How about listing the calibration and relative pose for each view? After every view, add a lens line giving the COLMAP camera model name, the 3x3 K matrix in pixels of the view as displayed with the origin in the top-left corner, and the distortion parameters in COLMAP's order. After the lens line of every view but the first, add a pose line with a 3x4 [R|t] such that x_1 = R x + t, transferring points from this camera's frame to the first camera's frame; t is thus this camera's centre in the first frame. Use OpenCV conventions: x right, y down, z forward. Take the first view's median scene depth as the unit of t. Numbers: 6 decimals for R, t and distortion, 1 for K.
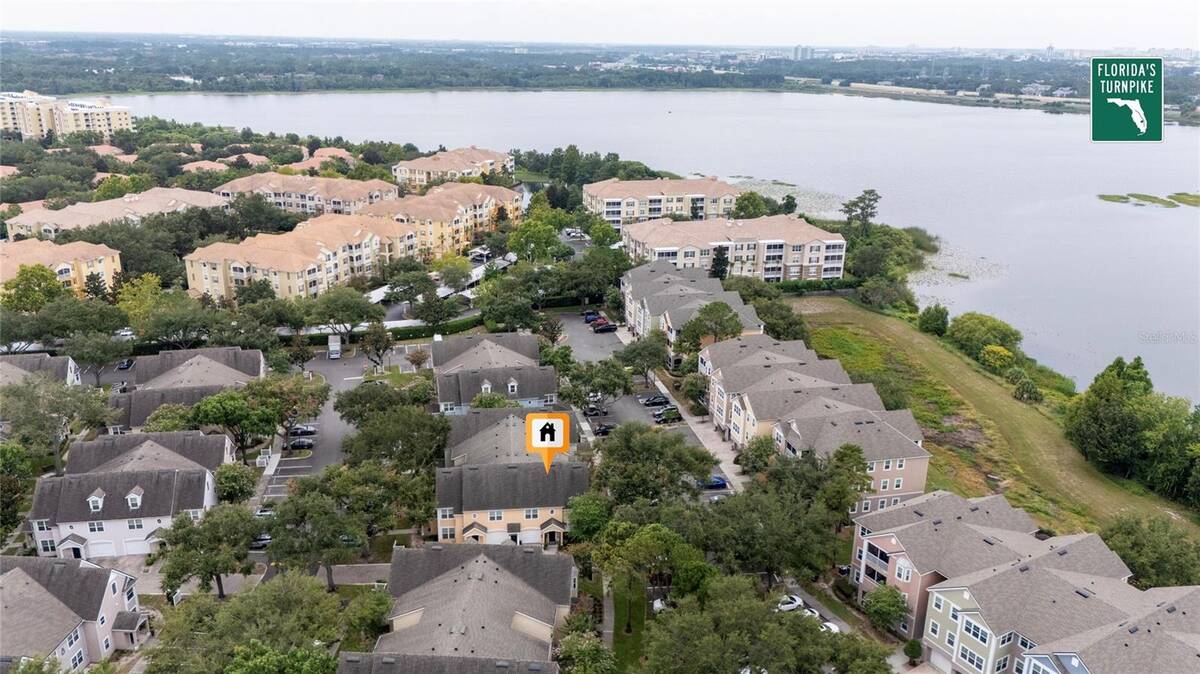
lens RADIAL K [[872.8, 0, 600.0], [0, 872.8, 337.0], [0, 0, 1]] dist [0.072267, -0.103373]
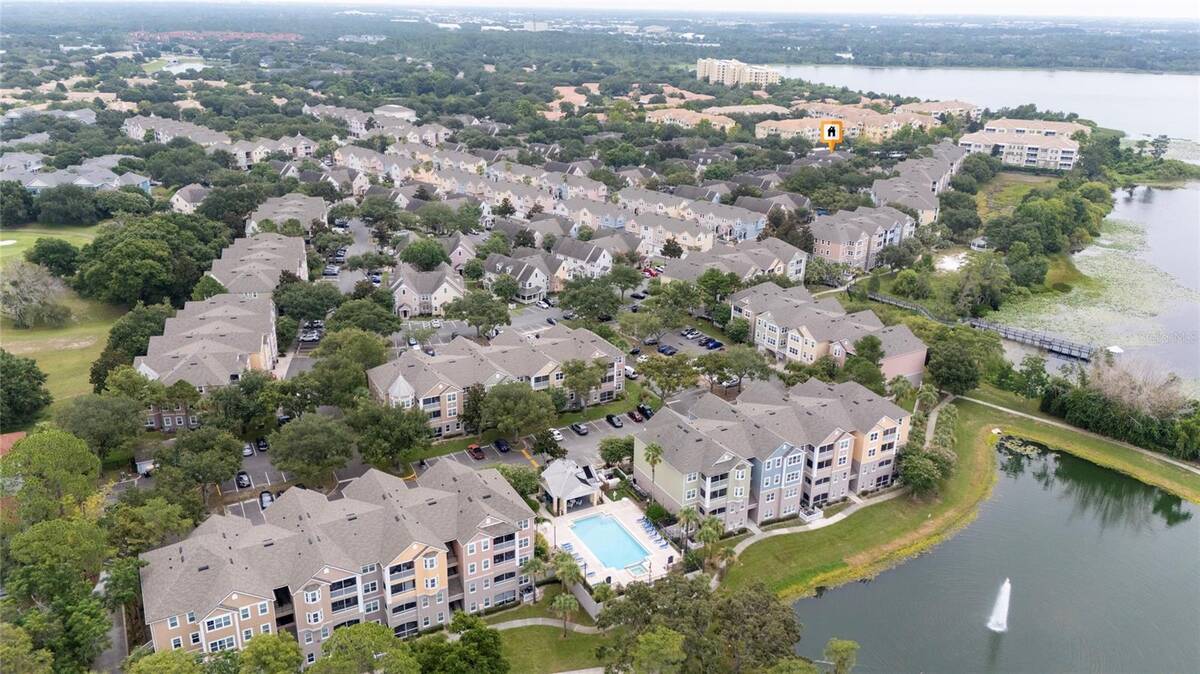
lens RADIAL K [[872.8, 0, 600.0], [0, 872.8, 337.0], [0, 0, 1]] dist [0.072267, -0.103373]
pose [[0.747000, 0.225977, -0.625240, 0.432017], [-0.212009, 0.972329, 0.098128, 0.166276], [0.630114, 0.059255, 0.774239, -0.570671]]
